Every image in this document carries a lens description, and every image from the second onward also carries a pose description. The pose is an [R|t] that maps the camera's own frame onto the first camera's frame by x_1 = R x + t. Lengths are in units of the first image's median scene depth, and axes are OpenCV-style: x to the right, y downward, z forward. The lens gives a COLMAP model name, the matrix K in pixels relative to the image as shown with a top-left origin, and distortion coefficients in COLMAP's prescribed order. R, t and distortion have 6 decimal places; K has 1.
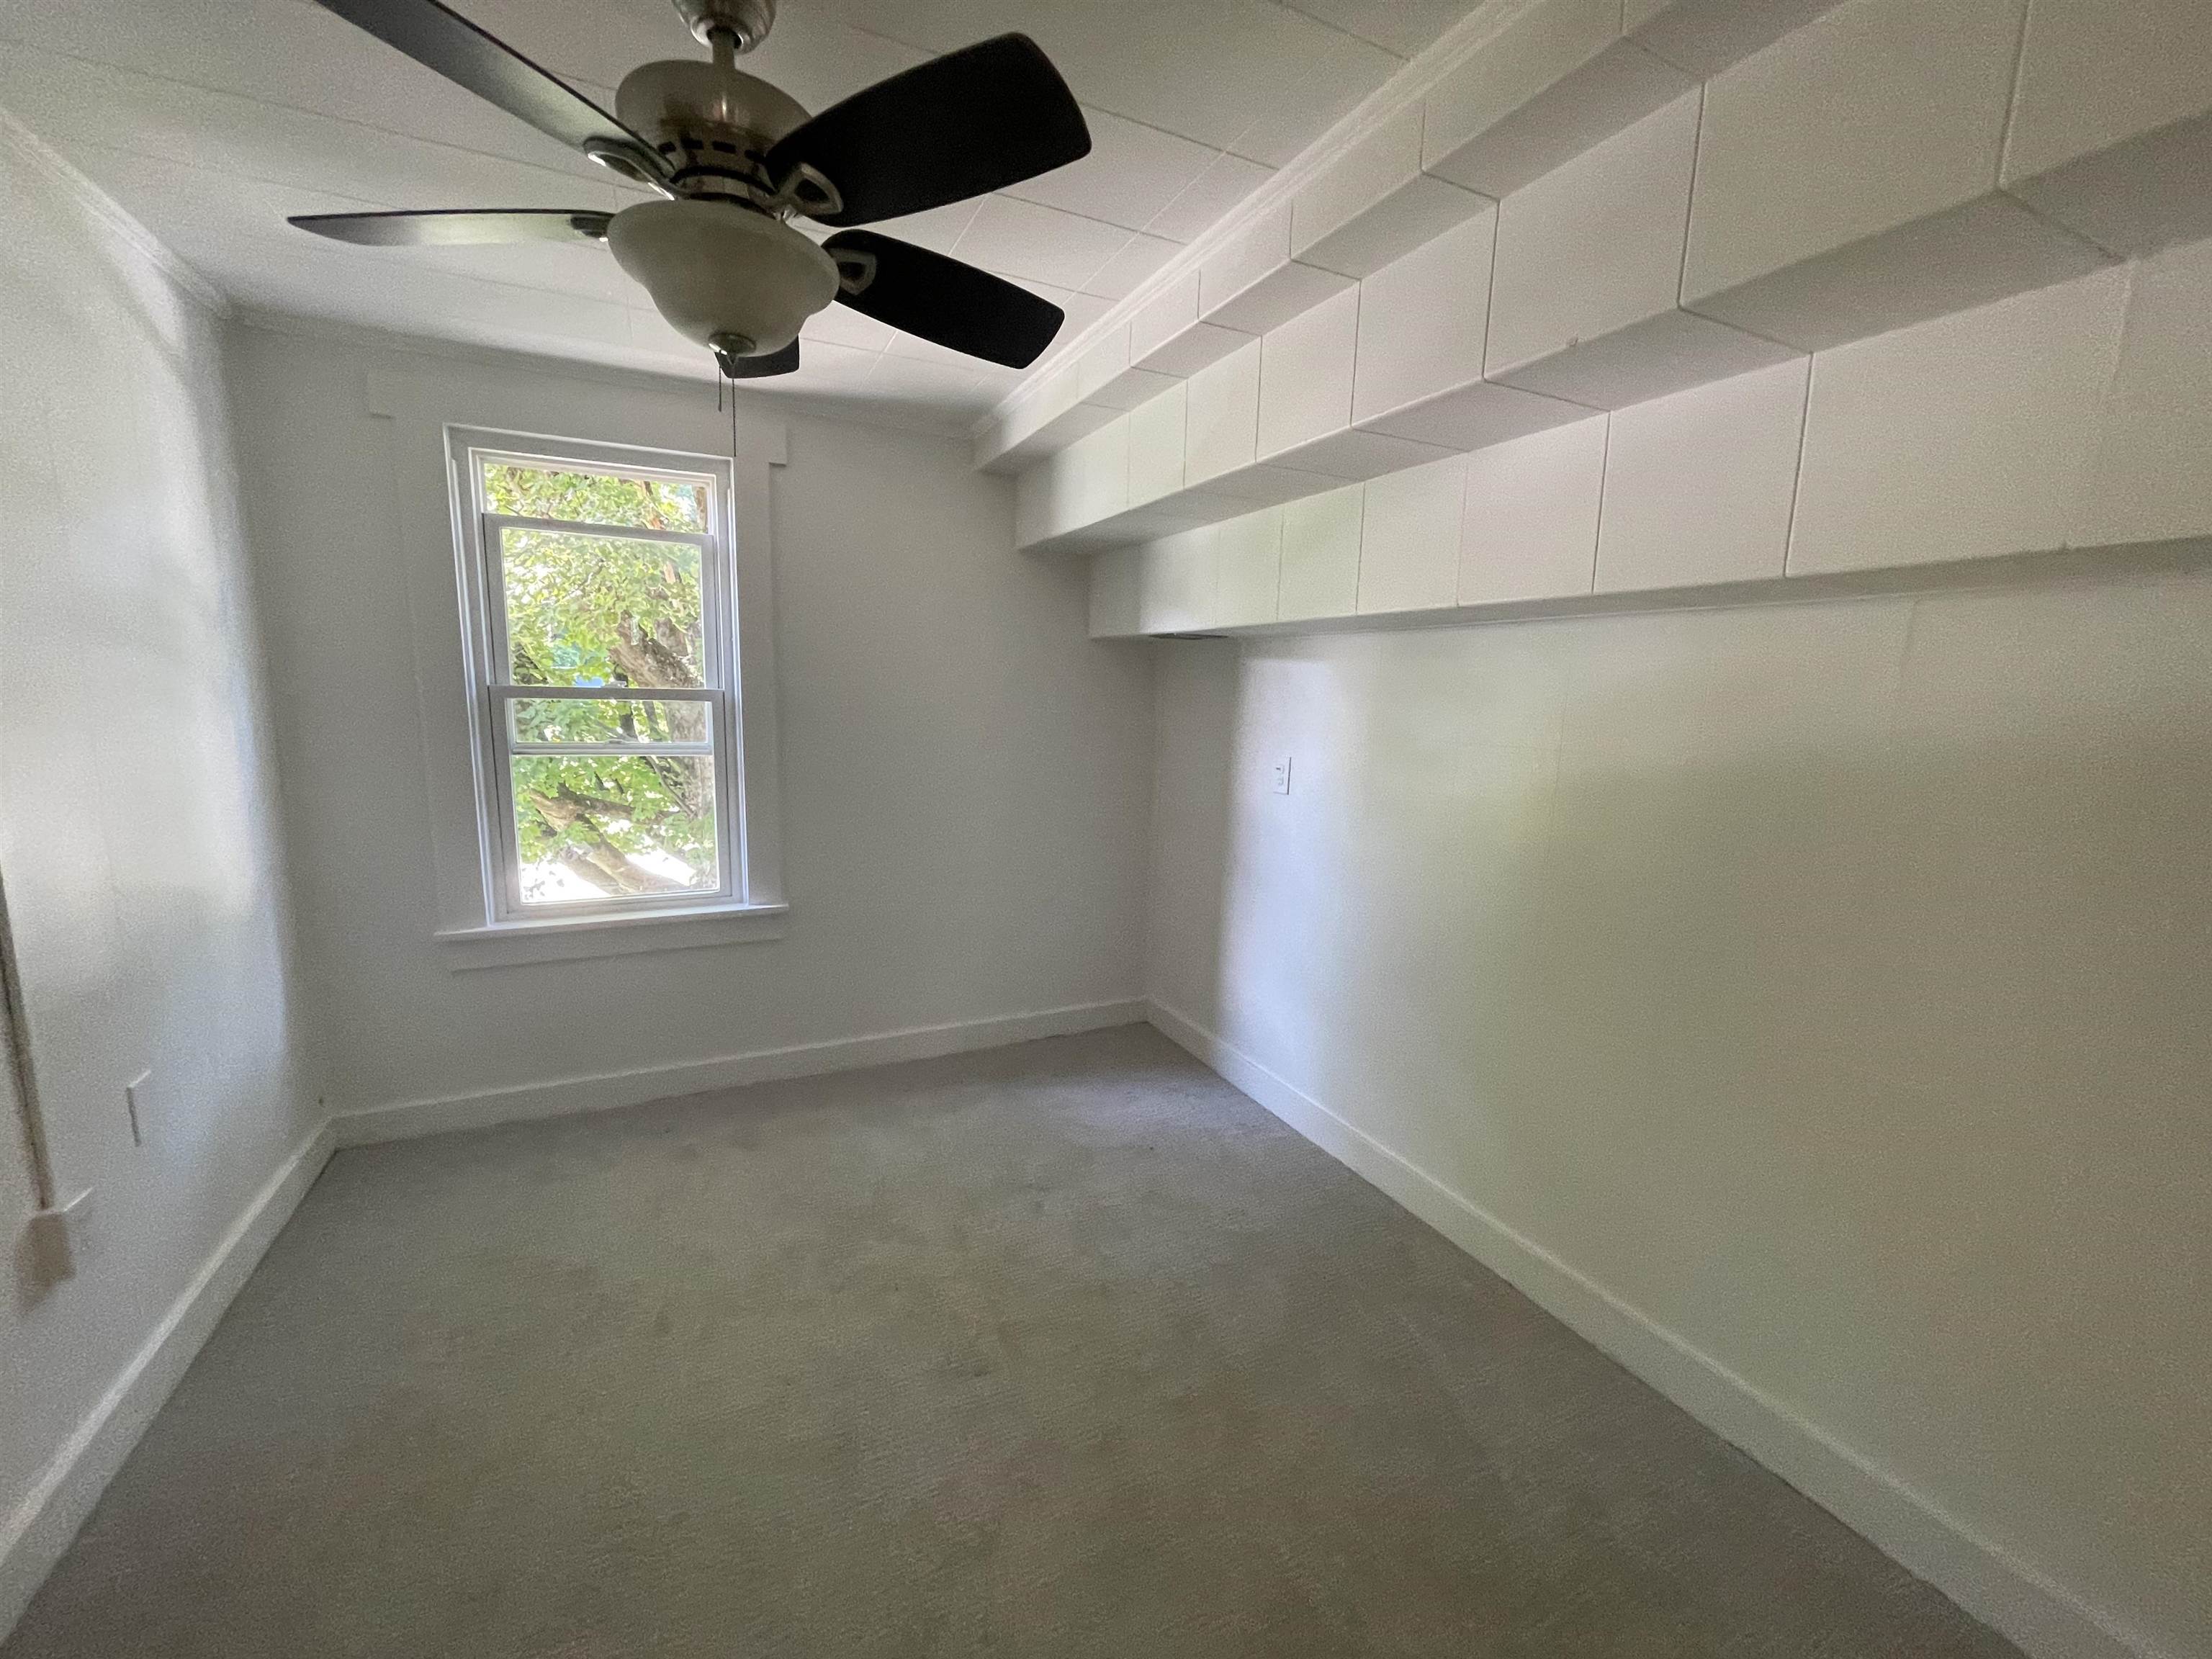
lens RADIAL K [[894.1, 0, 1100.6], [0, 894.1, 838.9], [0, 0, 1]] dist [-0.001674, 0.000366]
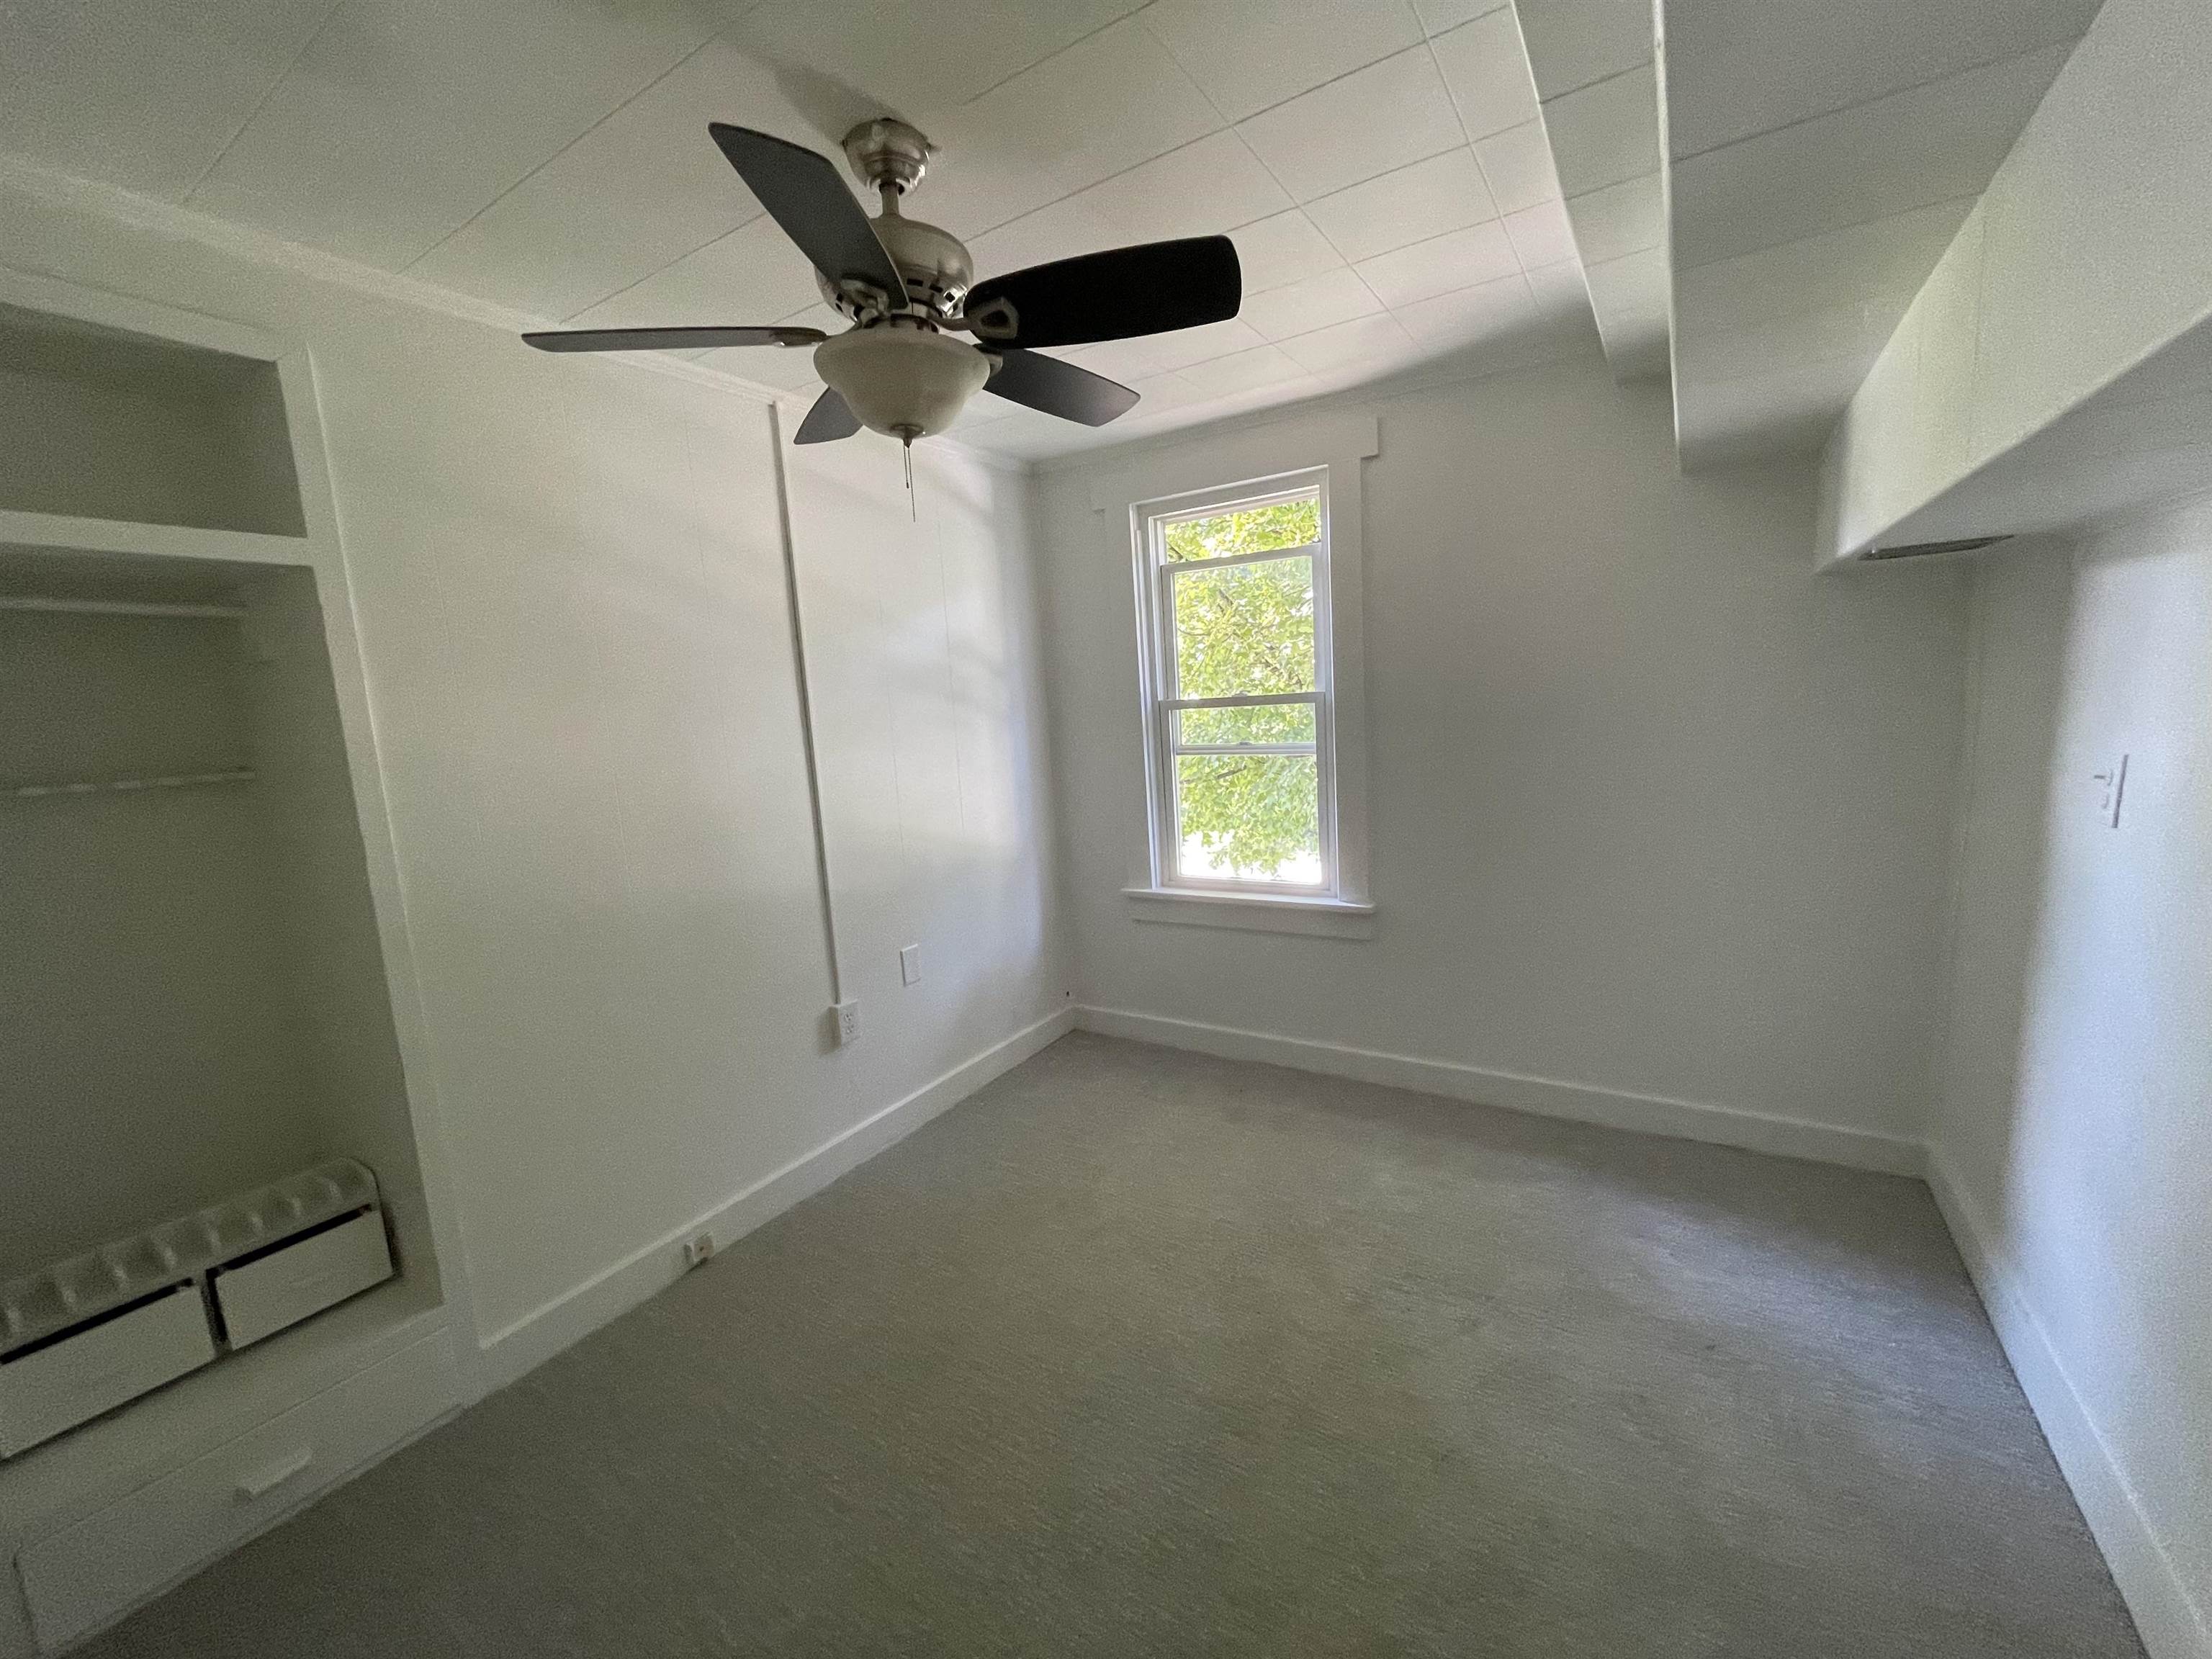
lens RADIAL K [[894.1, 0, 1098.4], [0, 894.1, 836.1], [0, 0, 1]] dist [-0.001674, 0.000366]
pose [[0.524013, 0.073774, -0.848509, 0.357497], [-0.069218, 0.996635, 0.043905, -0.028570], [0.848893, 0.035726, 0.527356, 0.256211]]
